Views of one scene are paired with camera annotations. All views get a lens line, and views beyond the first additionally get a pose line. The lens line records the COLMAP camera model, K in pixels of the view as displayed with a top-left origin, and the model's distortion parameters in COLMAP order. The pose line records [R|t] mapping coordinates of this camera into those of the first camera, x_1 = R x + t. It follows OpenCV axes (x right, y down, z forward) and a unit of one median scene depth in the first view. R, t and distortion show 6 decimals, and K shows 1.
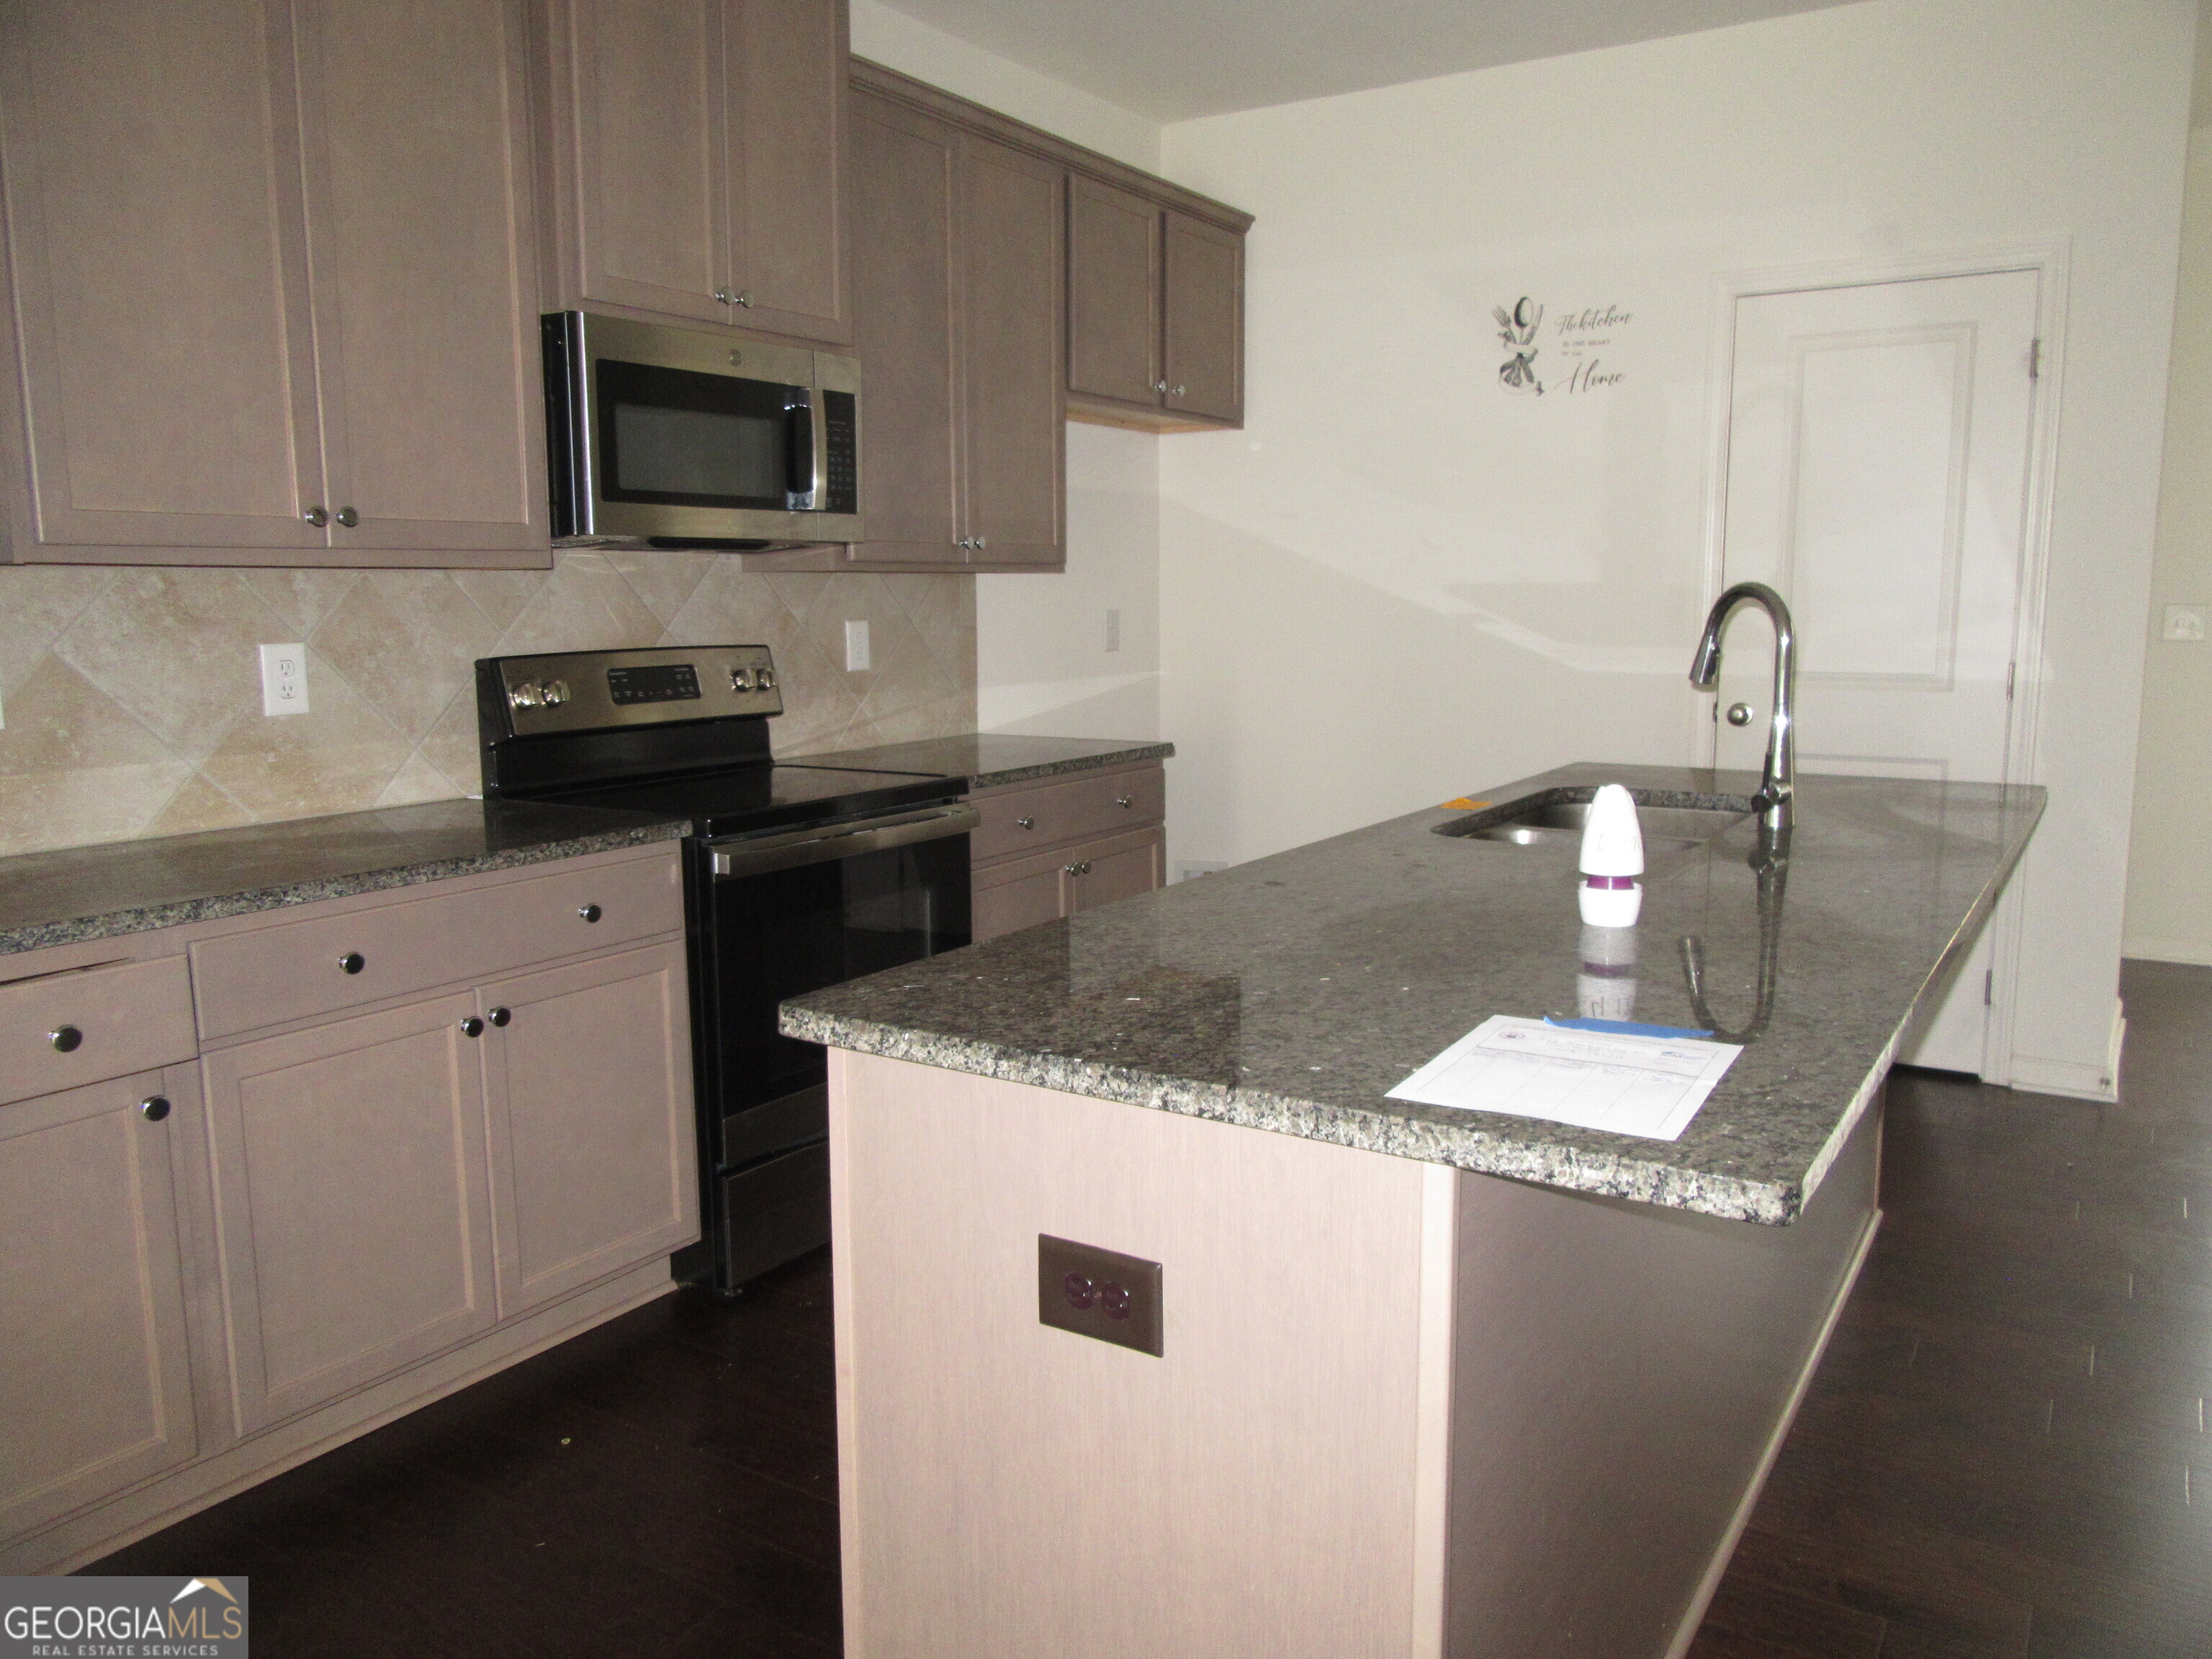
lens RADIAL K [[1628.4, 0, 1106.0], [0, 1628.4, 826.9], [0, 0, 1]] dist [-0.014186, 0.001234]
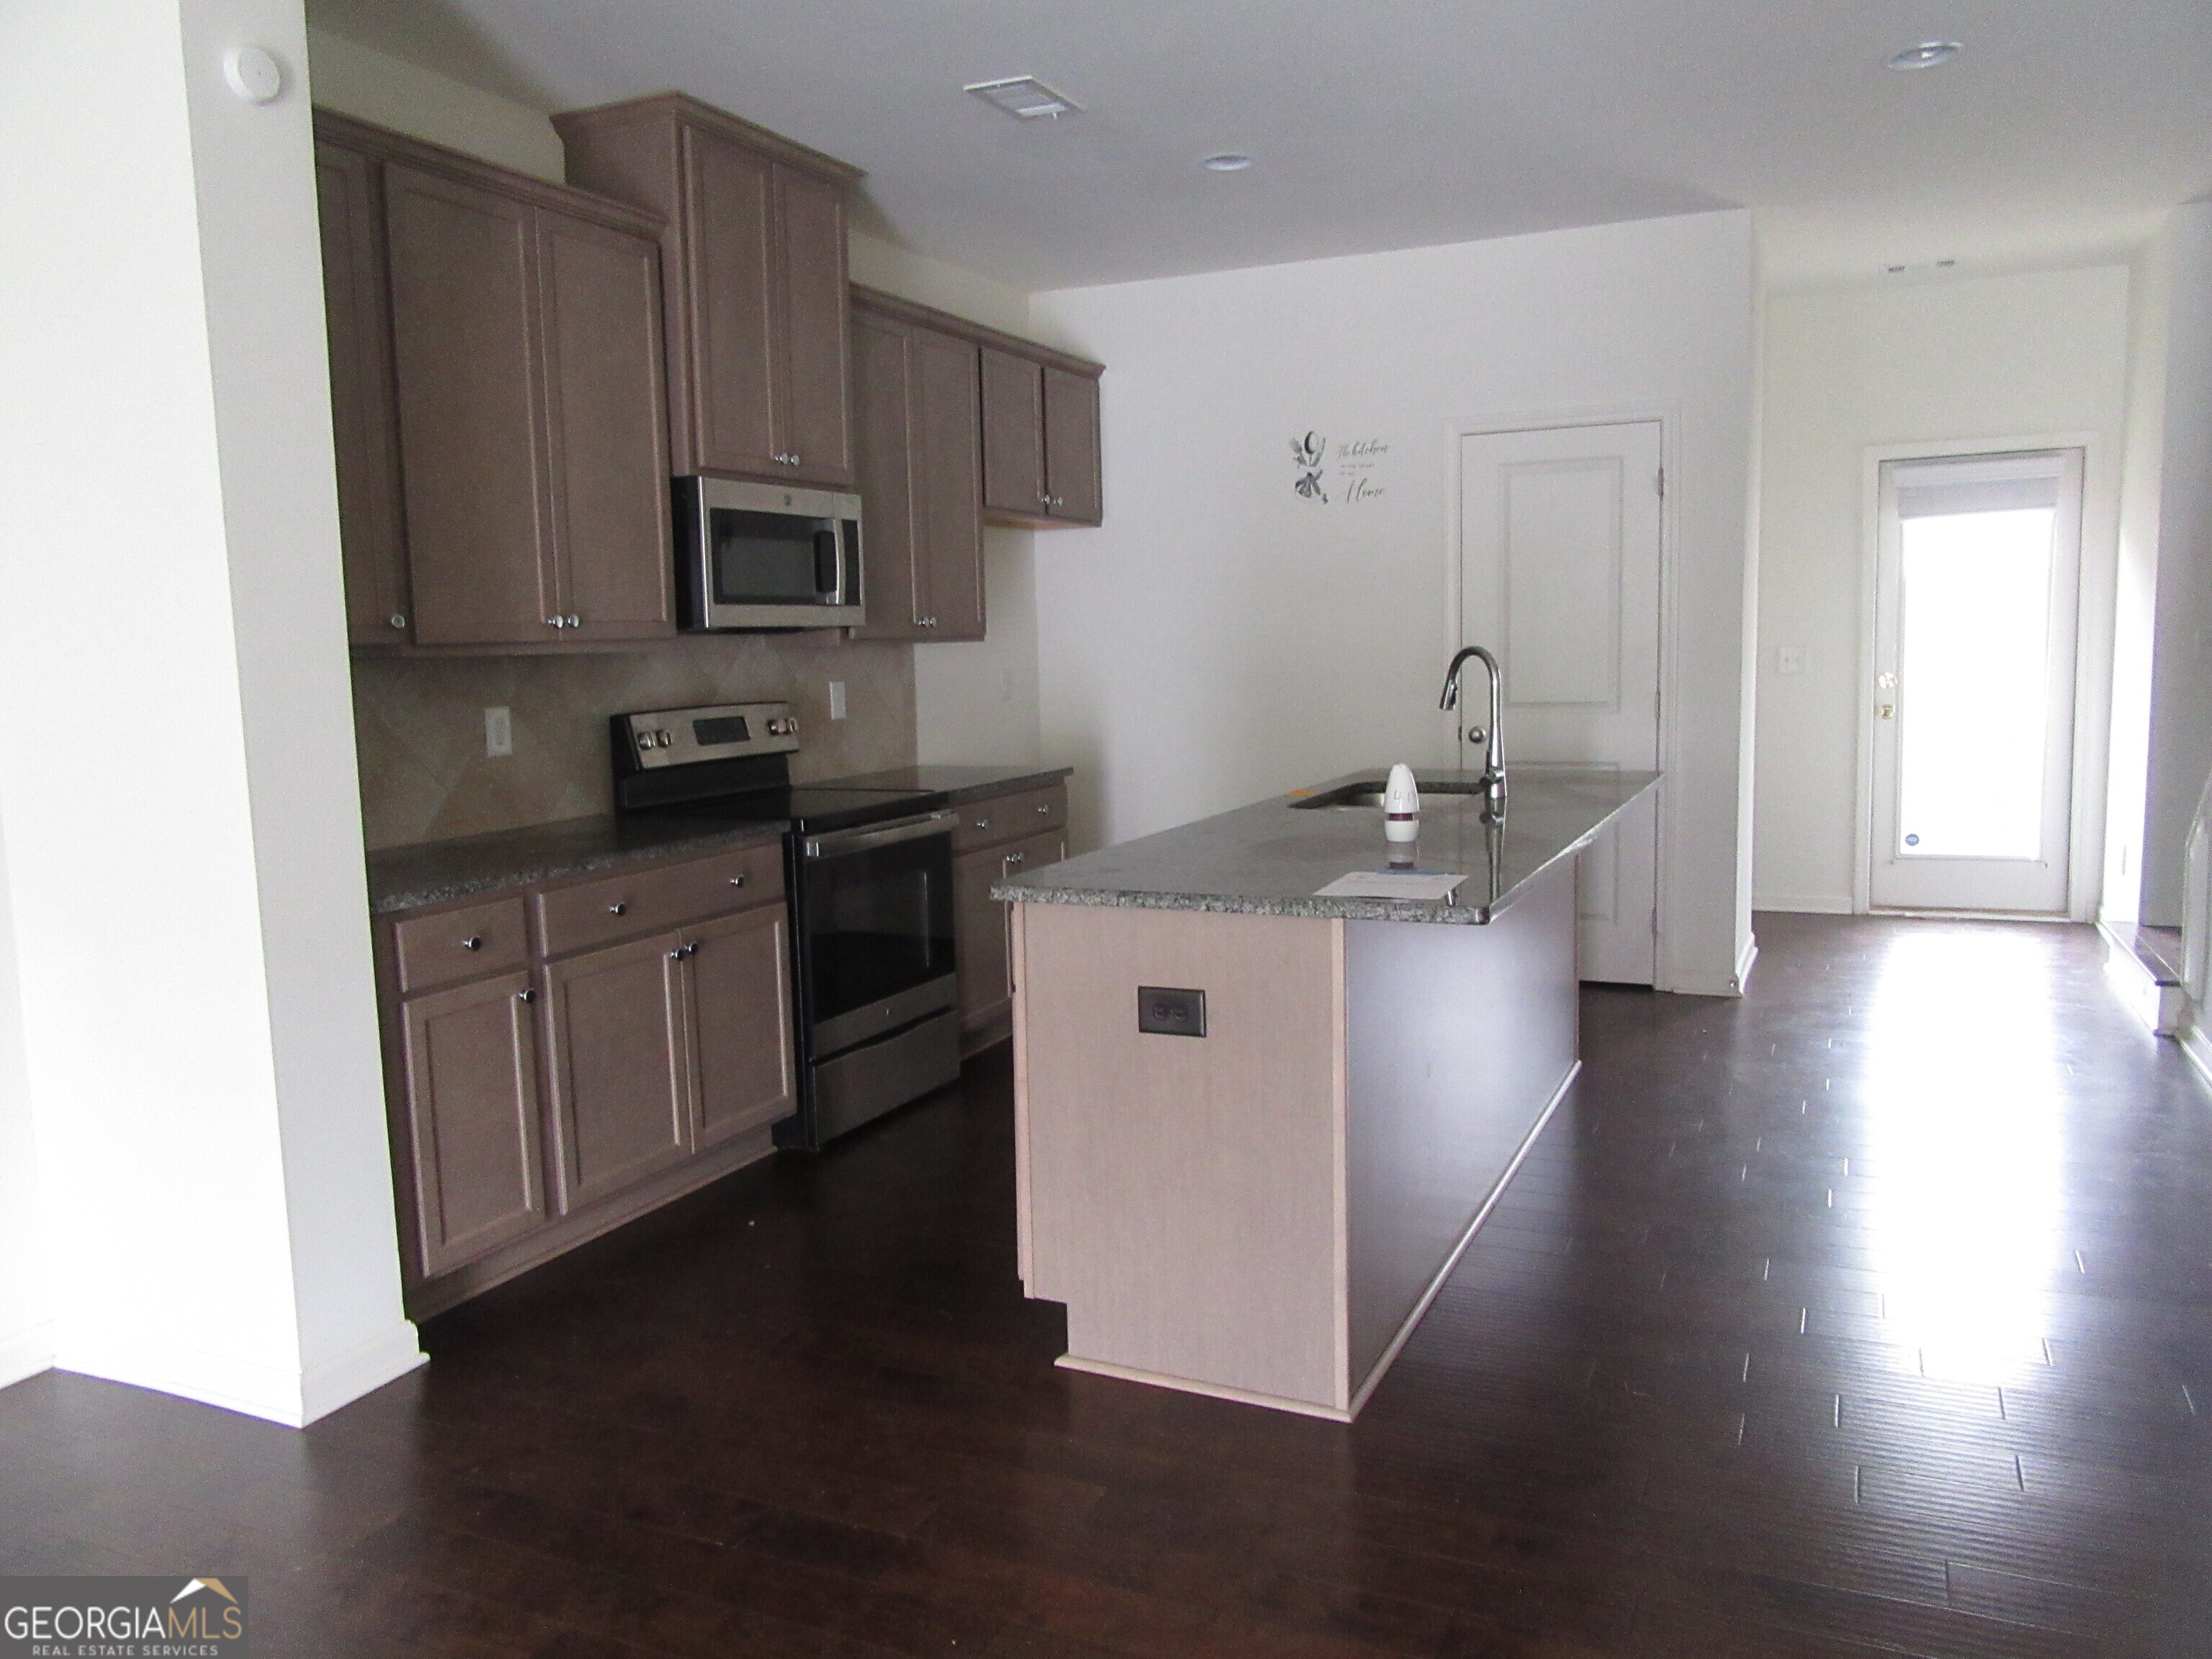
lens RADIAL K [[1628.4, 0, 1107.5], [0, 1628.4, 830.5], [0, 0, 1]] dist [-0.014186, 0.001234]
pose [[0.989889, -0.035150, 0.137418, -0.147161], [0.038972, 0.998922, -0.025221, 0.045264], [-0.136384, 0.030322, 0.990192, -0.418788]]
